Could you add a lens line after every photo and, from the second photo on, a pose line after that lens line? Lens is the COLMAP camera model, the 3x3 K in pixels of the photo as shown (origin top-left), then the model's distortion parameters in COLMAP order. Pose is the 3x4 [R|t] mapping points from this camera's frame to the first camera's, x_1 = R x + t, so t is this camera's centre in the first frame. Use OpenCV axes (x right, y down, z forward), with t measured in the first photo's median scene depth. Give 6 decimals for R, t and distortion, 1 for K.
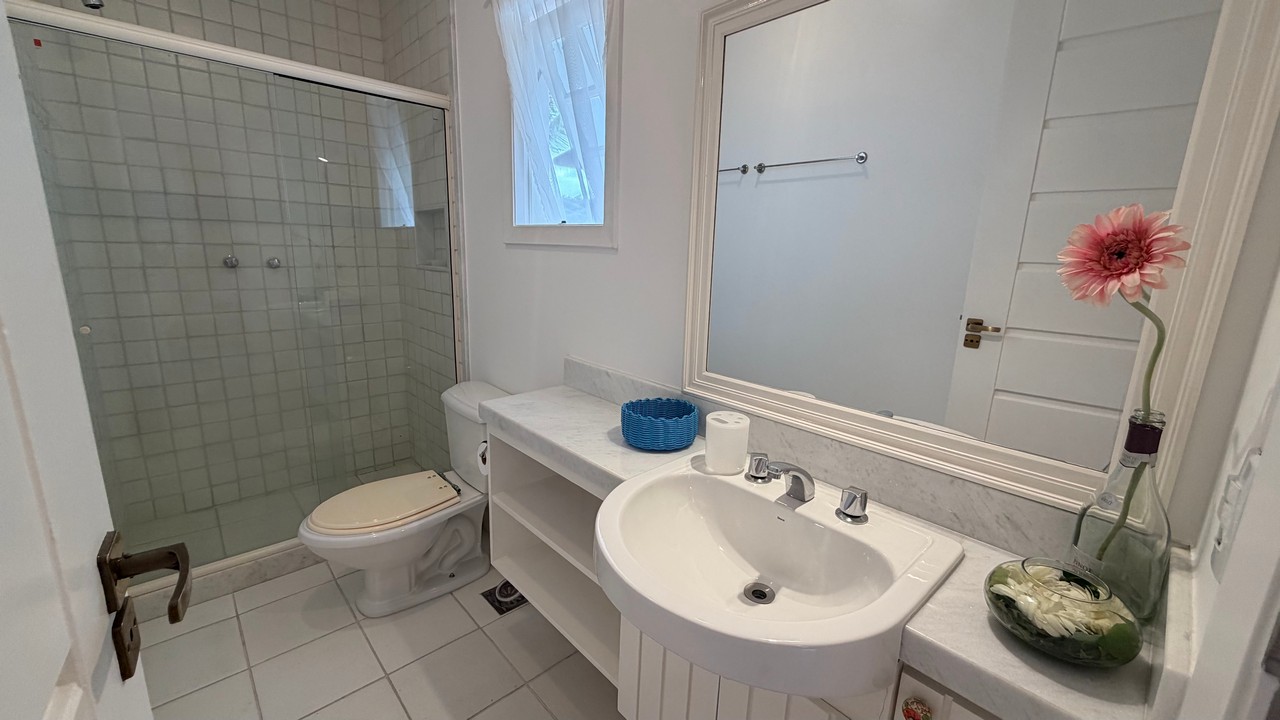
lens RADIAL K [[510.4, 0, 638.6], [0, 510.4, 354.4], [0, 0, 1]] dist [-0.000213, -0.000123]
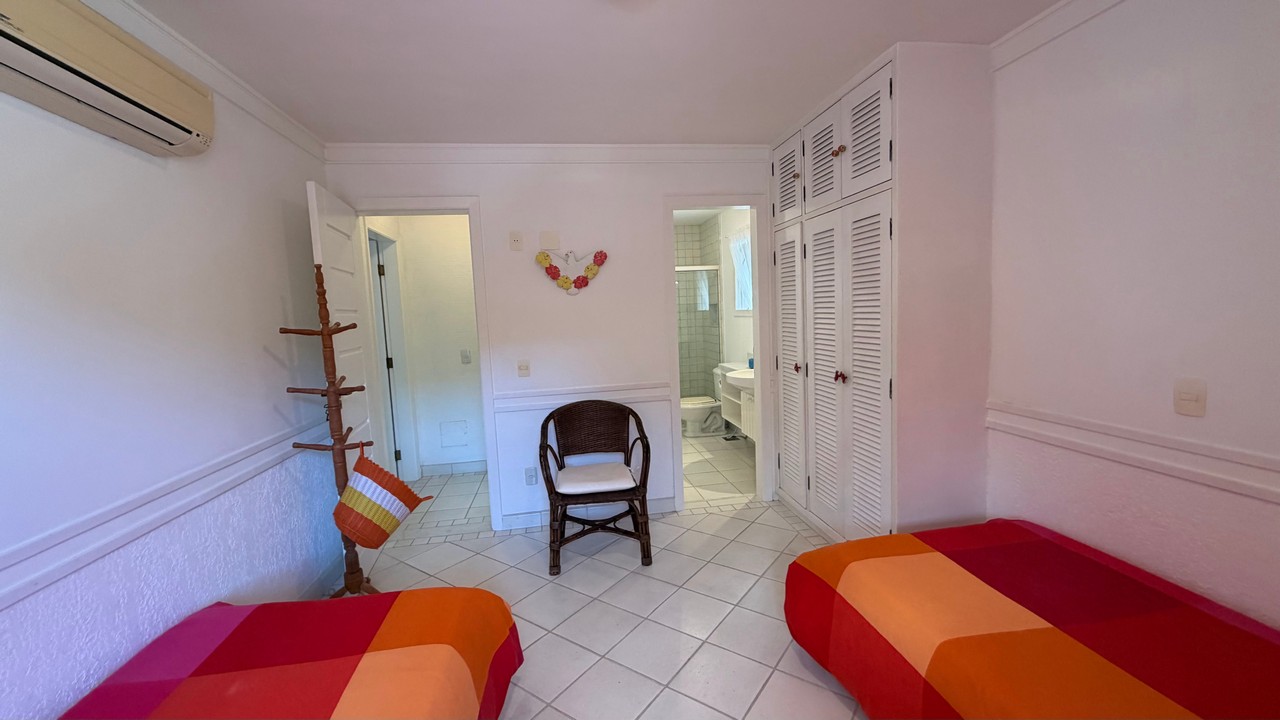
lens RADIAL K [[510.4, 0, 638.6], [0, 510.4, 354.4], [0, 0, 1]] dist [-0.000213, -0.000123]
pose [[0.828203, -0.017780, -0.560147, 1.128320], [-0.050818, 0.992996, -0.106656, 0.417490], [0.558120, 0.116798, 0.821499, -2.046855]]
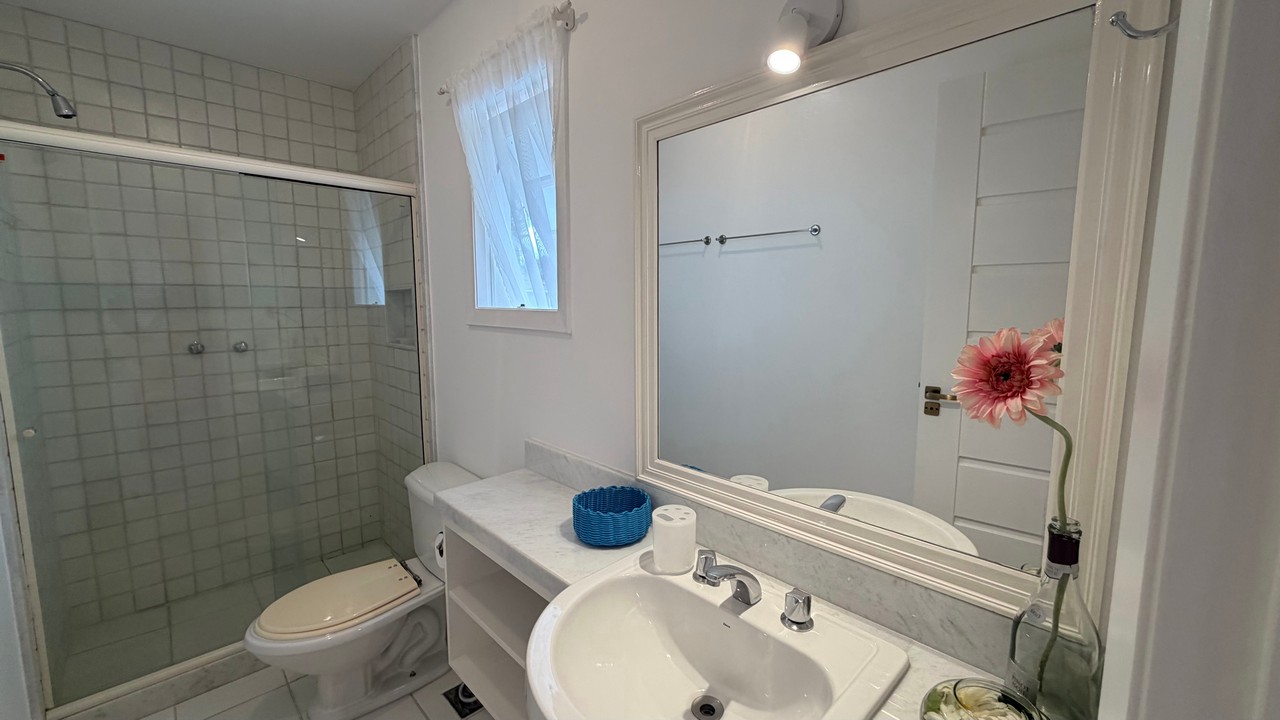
lens RADIAL K [[510.4, 0, 638.6], [0, 510.4, 354.4], [0, 0, 1]] dist [-0.000213, -0.000123]
pose [[0.999298, -0.033626, 0.016517, 0.070567], [0.035100, 0.994468, -0.098998, -0.059160], [-0.013097, 0.099508, 0.994951, -0.003378]]
